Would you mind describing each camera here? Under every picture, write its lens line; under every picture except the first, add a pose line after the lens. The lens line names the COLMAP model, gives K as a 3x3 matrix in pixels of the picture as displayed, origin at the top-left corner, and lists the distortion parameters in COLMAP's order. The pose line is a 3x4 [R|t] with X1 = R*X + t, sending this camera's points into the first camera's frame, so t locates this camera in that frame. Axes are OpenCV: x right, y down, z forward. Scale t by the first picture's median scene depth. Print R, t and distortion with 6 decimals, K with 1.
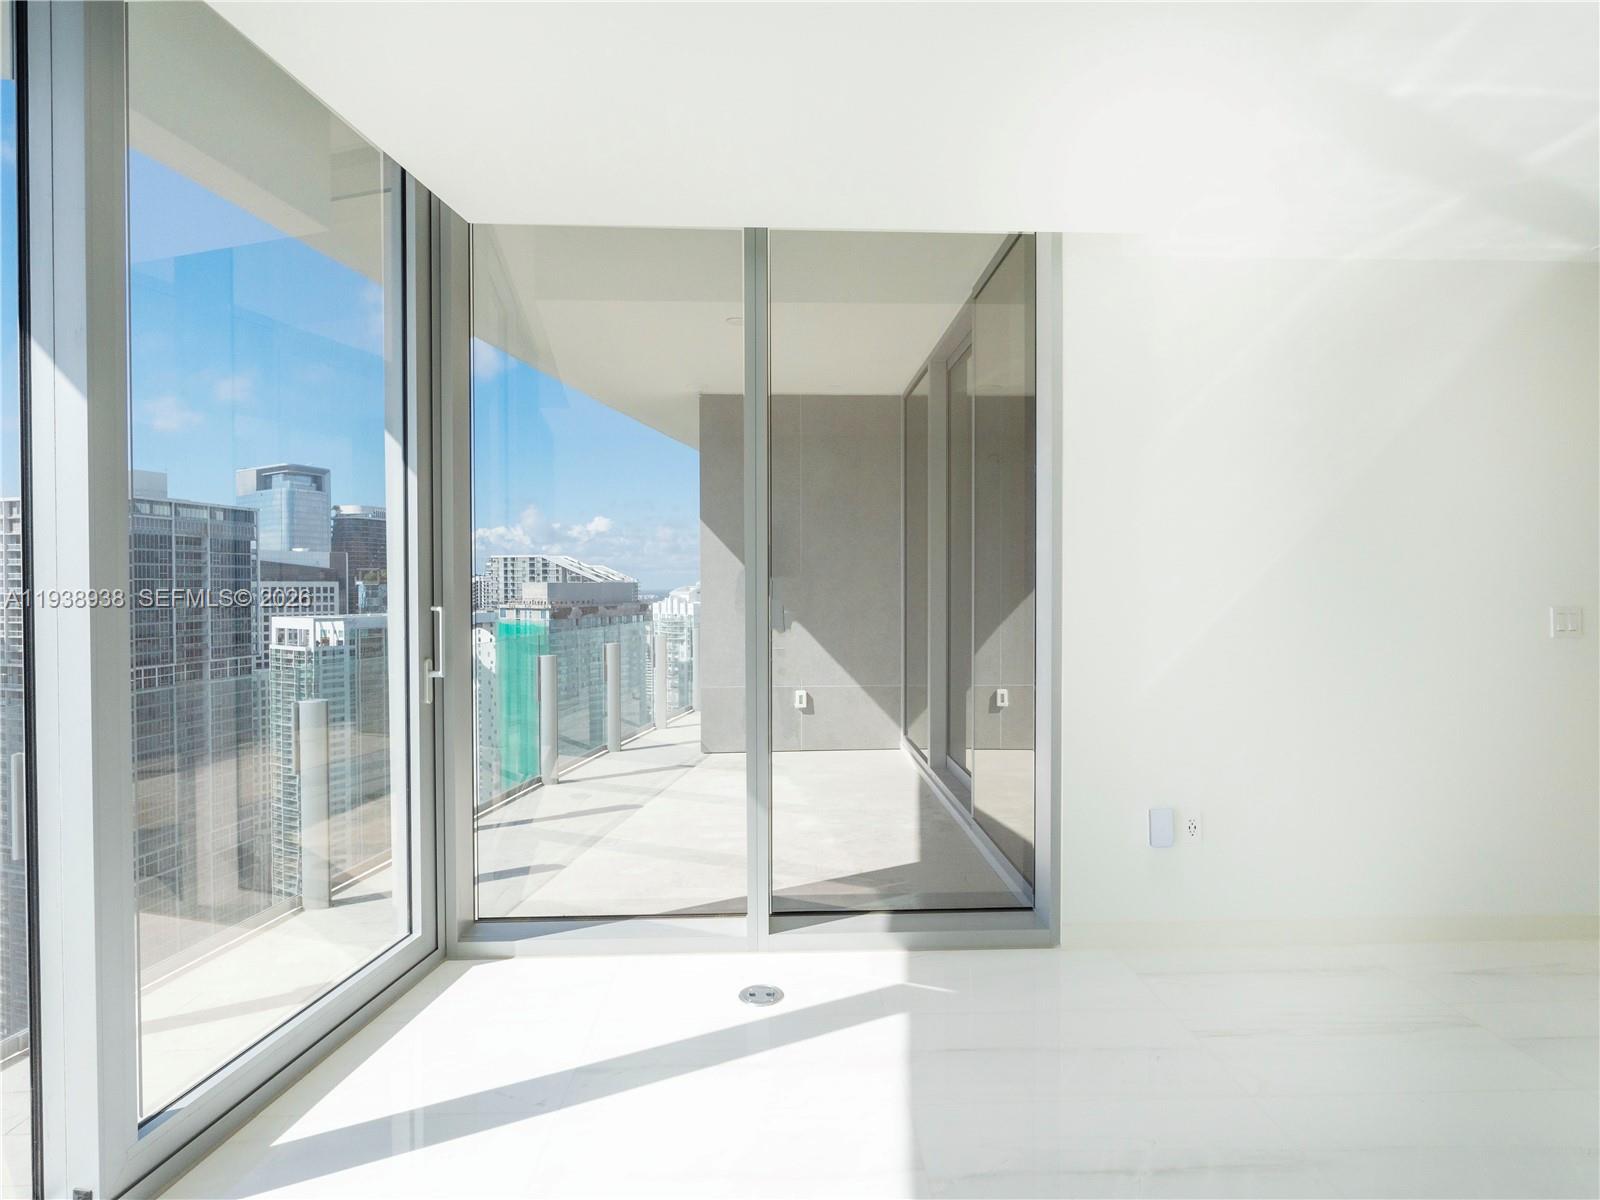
lens RADIAL K [[833.7, 0, 786.8], [0, 833.7, 600.6], [0, 0, 1]] dist [-0.006957, -0.000246]
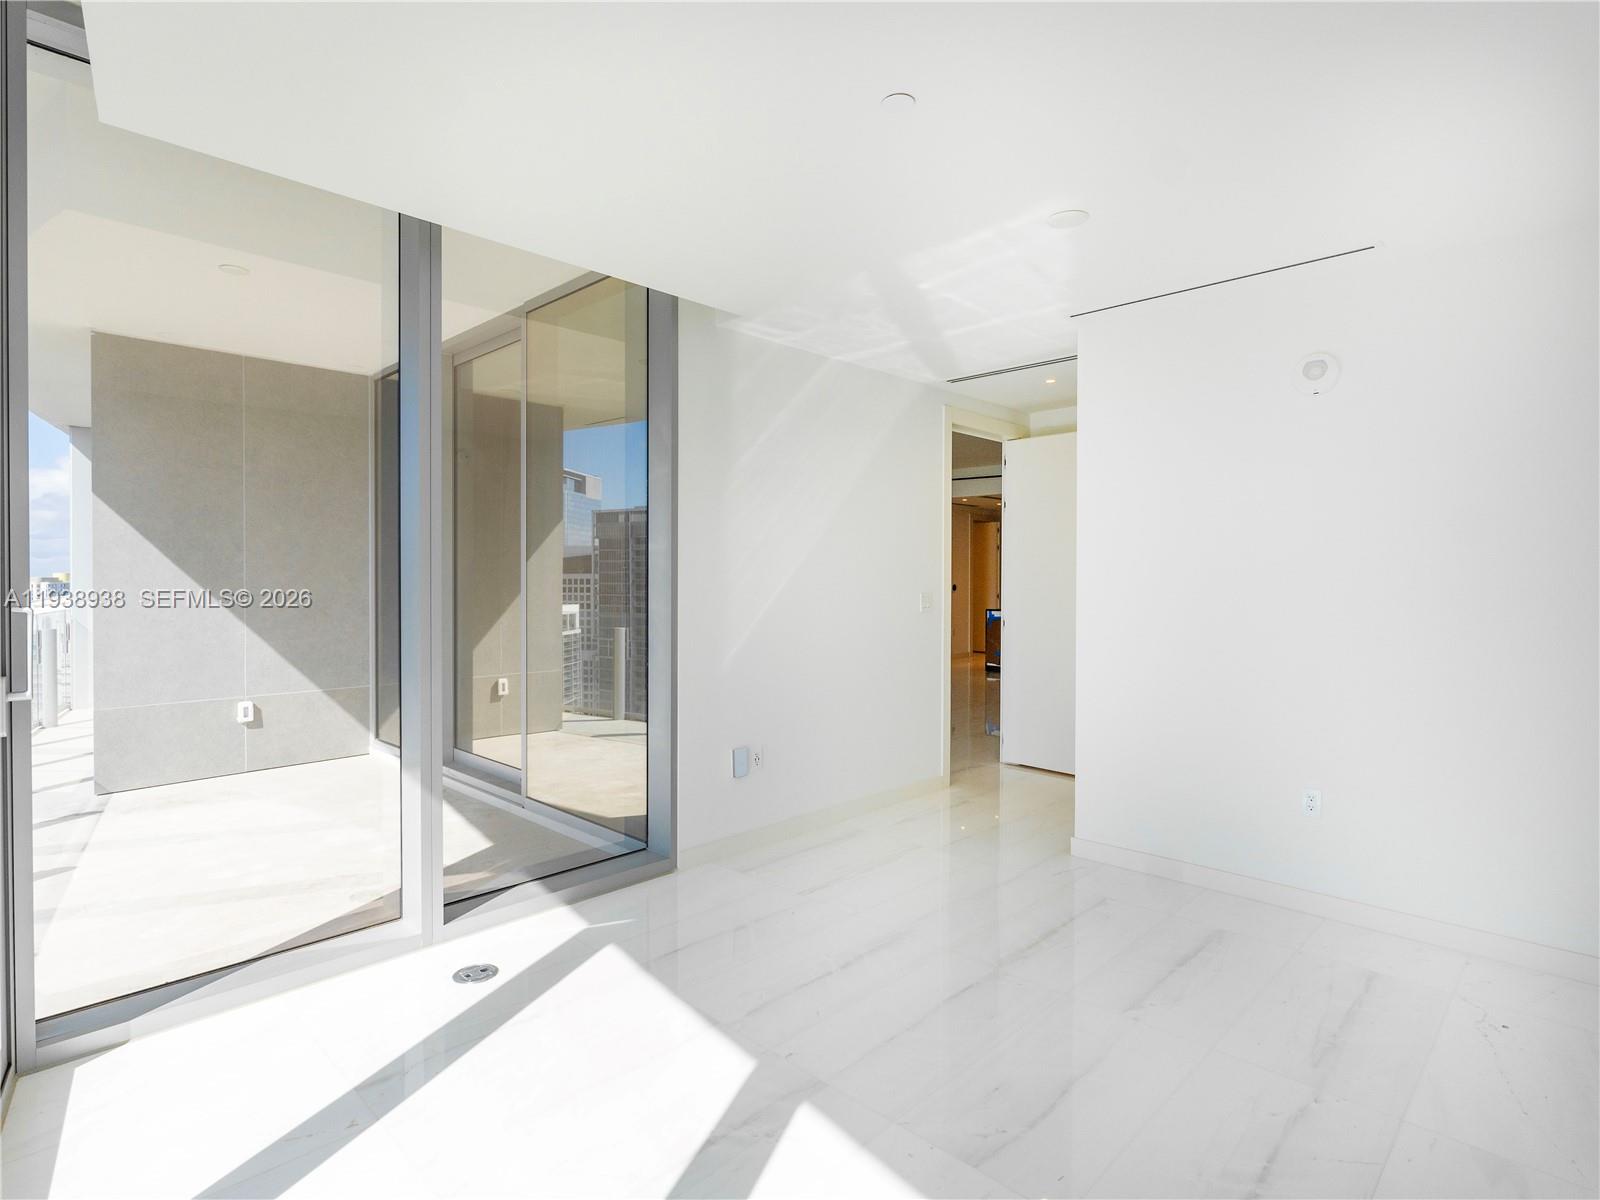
lens RADIAL K [[833.7, 0, 803.9], [0, 833.7, 591.4], [0, 0, 1]] dist [-0.006957, -0.000246]
pose [[0.720282, -0.008233, 0.693633, -0.317600], [0.010702, 0.999942, 0.000756, 0.000738], [-0.693599, 0.006878, 0.720329, -0.023679]]
